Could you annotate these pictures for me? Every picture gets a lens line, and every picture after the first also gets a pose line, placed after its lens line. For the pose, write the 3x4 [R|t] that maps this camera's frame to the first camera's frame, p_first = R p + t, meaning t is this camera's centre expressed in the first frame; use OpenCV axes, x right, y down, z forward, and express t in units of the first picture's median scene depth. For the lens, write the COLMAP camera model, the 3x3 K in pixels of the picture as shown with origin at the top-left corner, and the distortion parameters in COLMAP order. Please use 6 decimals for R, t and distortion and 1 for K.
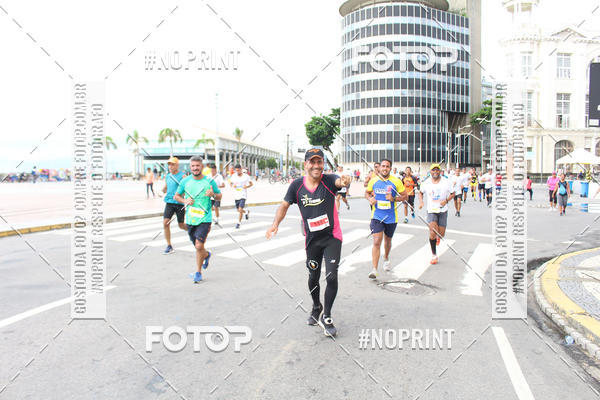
lens RADIAL K [[1464.3, 0, 297.8], [0, 1464.3, 203.2], [0, 0, 1]] dist [0.041616, 0.209745]
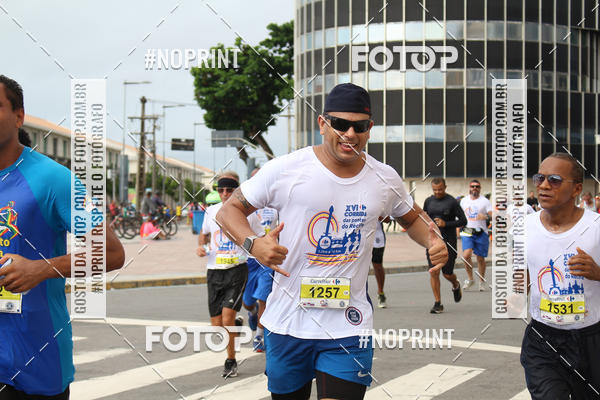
lens RADIAL K [[1464.3, 0, 297.8], [0, 1464.3, 203.2], [0, 0, 1]] dist [0.041616, 0.209745]
pose [[0.999364, 0.001156, 0.035635, 0.017595], [0.000445, 0.998992, -0.044889, -0.006230], [-0.035651, 0.044876, 0.998356, 0.653418]]
